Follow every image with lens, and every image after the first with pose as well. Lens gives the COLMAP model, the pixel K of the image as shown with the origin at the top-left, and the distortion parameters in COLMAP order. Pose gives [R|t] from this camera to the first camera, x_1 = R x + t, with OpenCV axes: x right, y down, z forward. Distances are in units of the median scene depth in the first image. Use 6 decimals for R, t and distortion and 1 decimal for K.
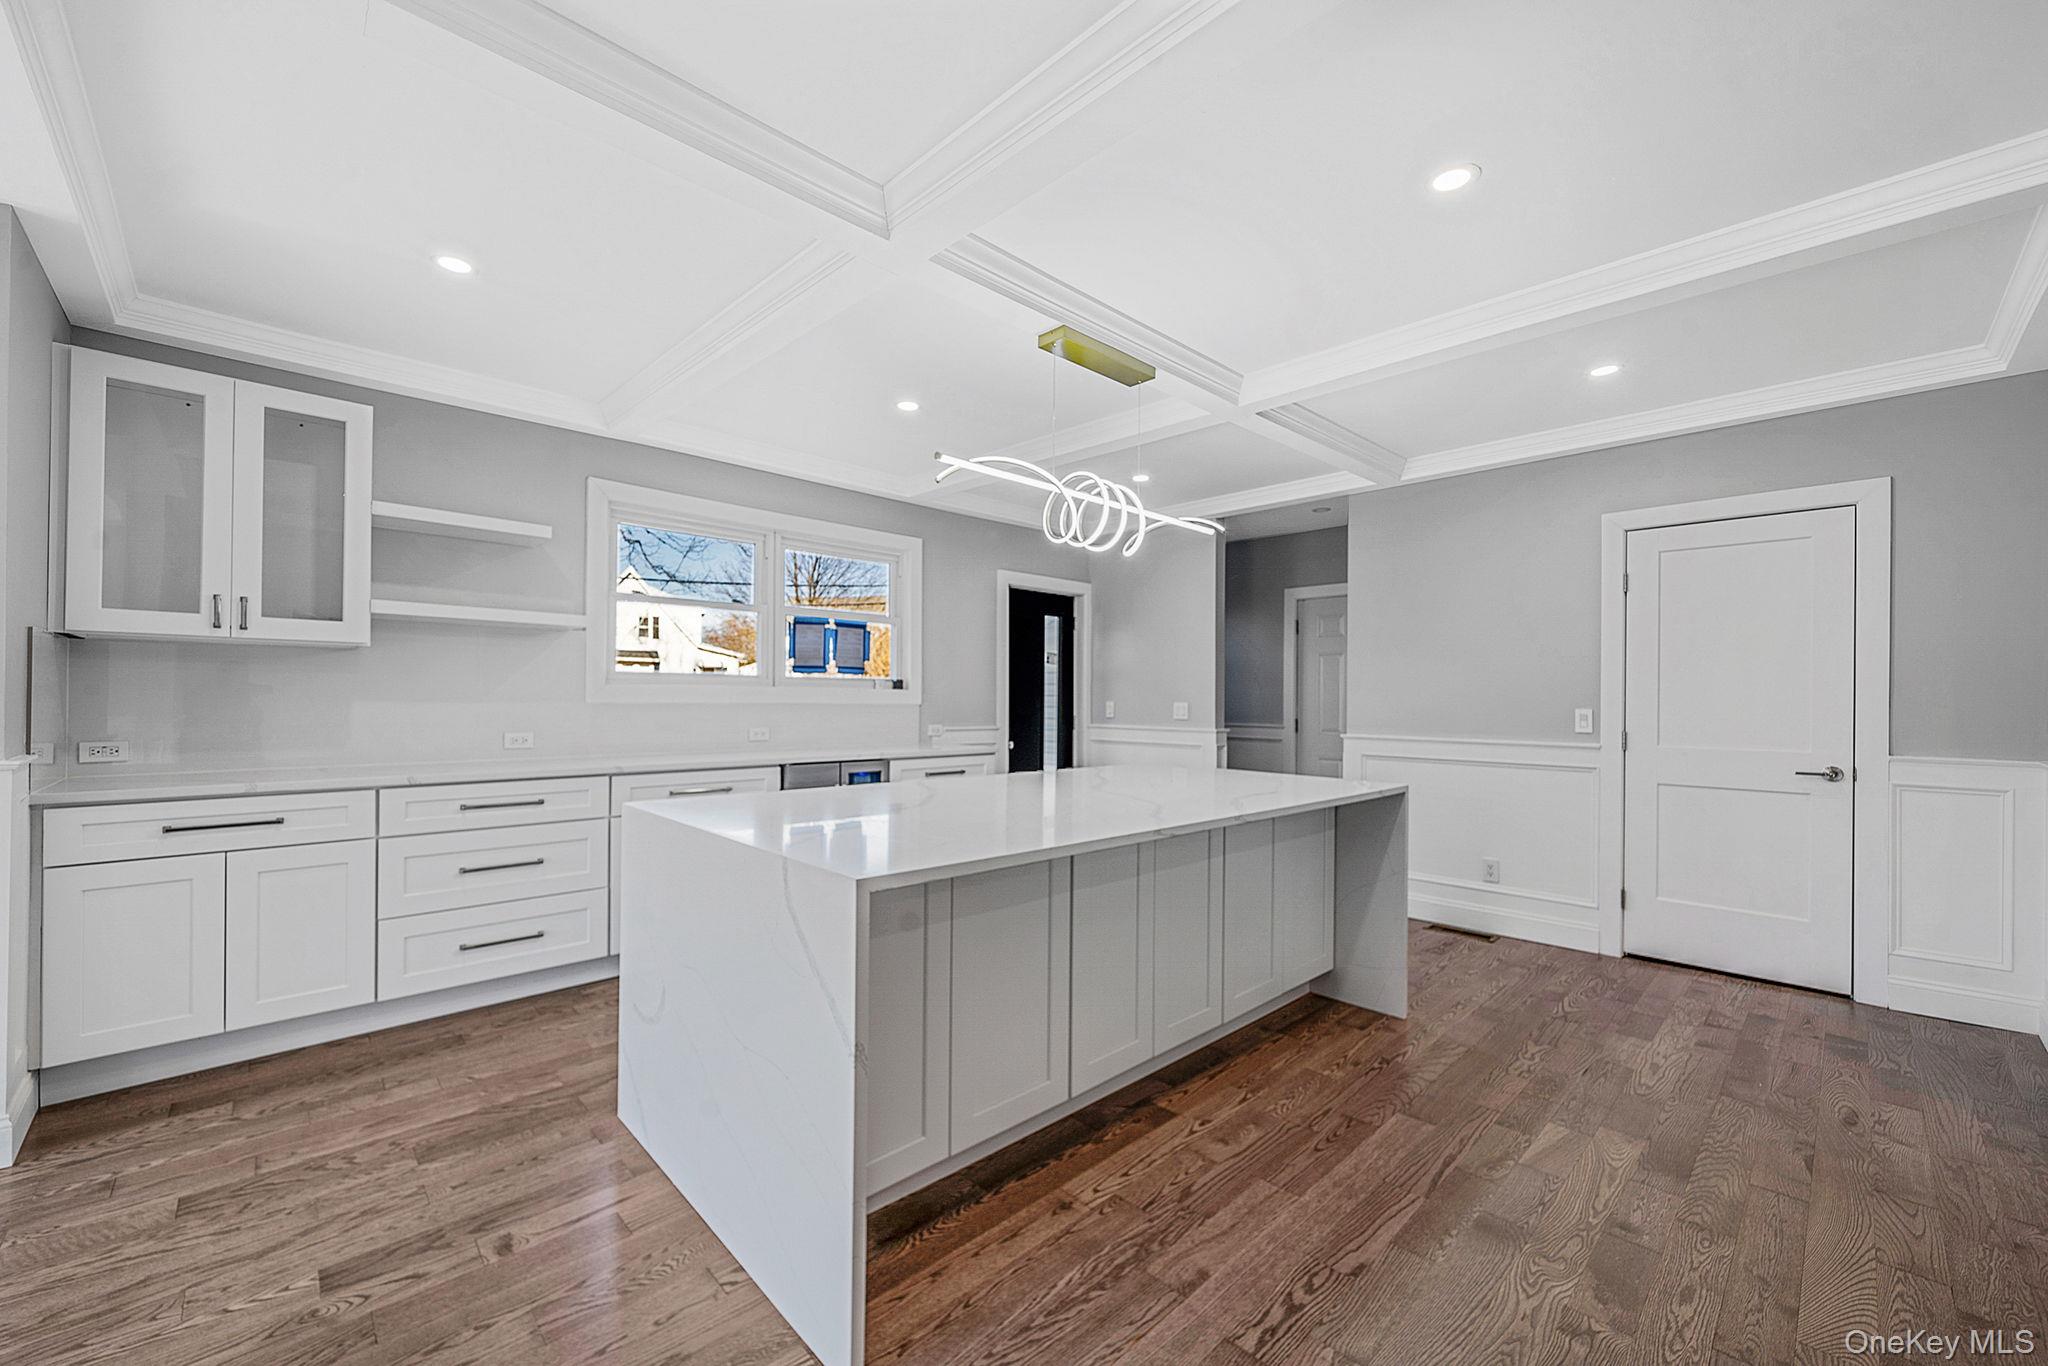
lens RADIAL K [[798.6, 0, 1024.0], [0, 798.6, 683.0], [0, 0, 1]] dist [-0.001890, -0.000025]
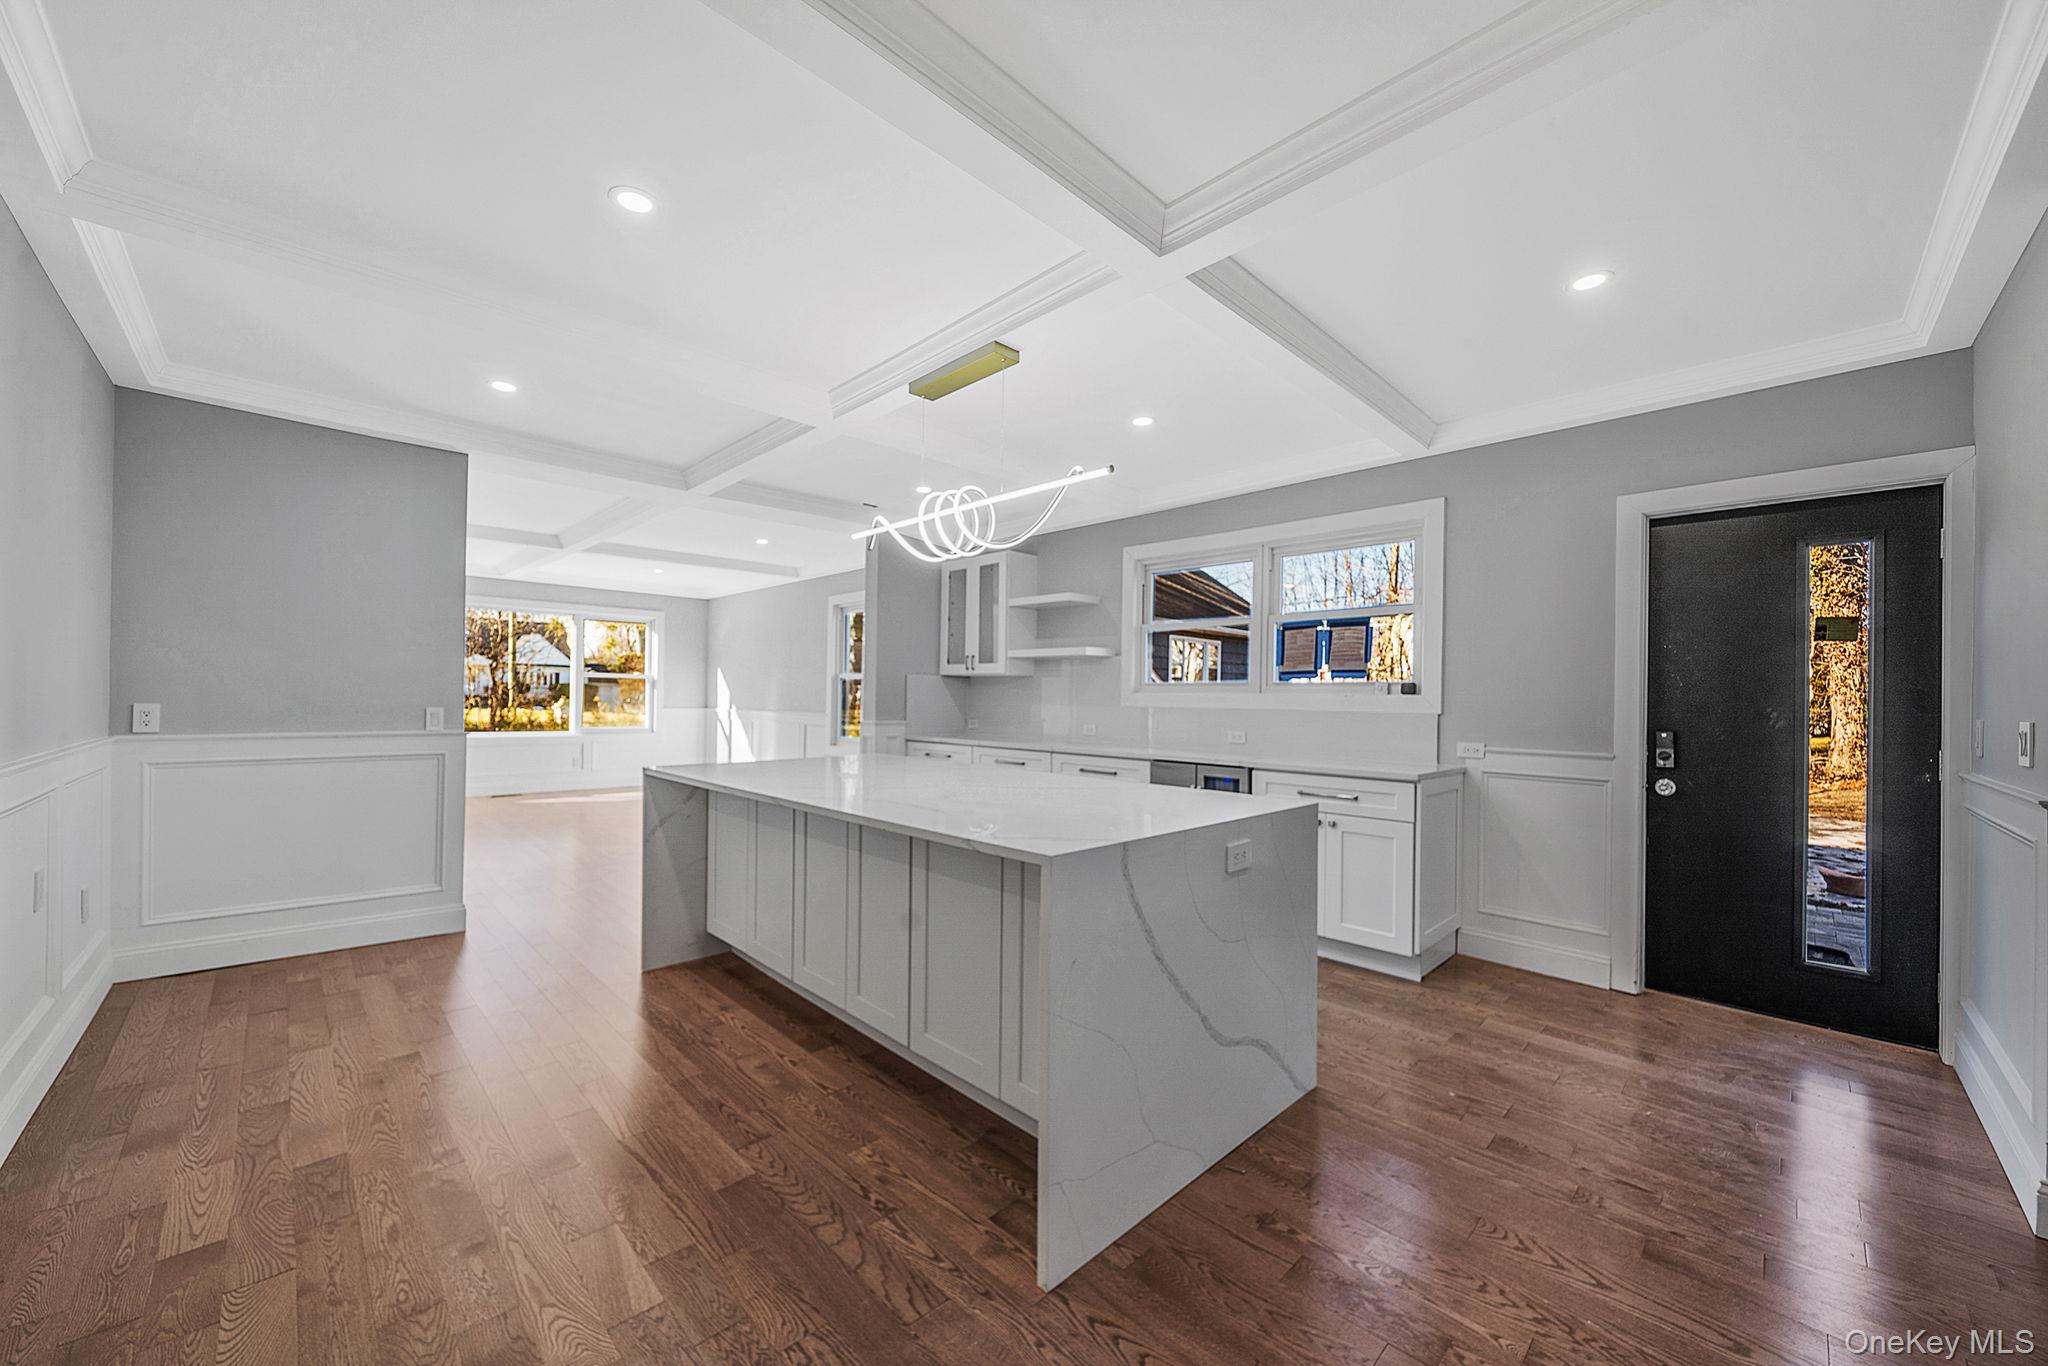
lens RADIAL K [[774.5, 0, 1017.9], [0, 774.5, 689.4], [0, 0, 1]] dist [-0.004211, -0.000479]
pose [[0.000403, -0.019188, -0.999816, 1.026403], [0.006048, 0.999798, -0.019185, 0.024761], [0.999982, -0.006040, 0.000519, 1.003400]]
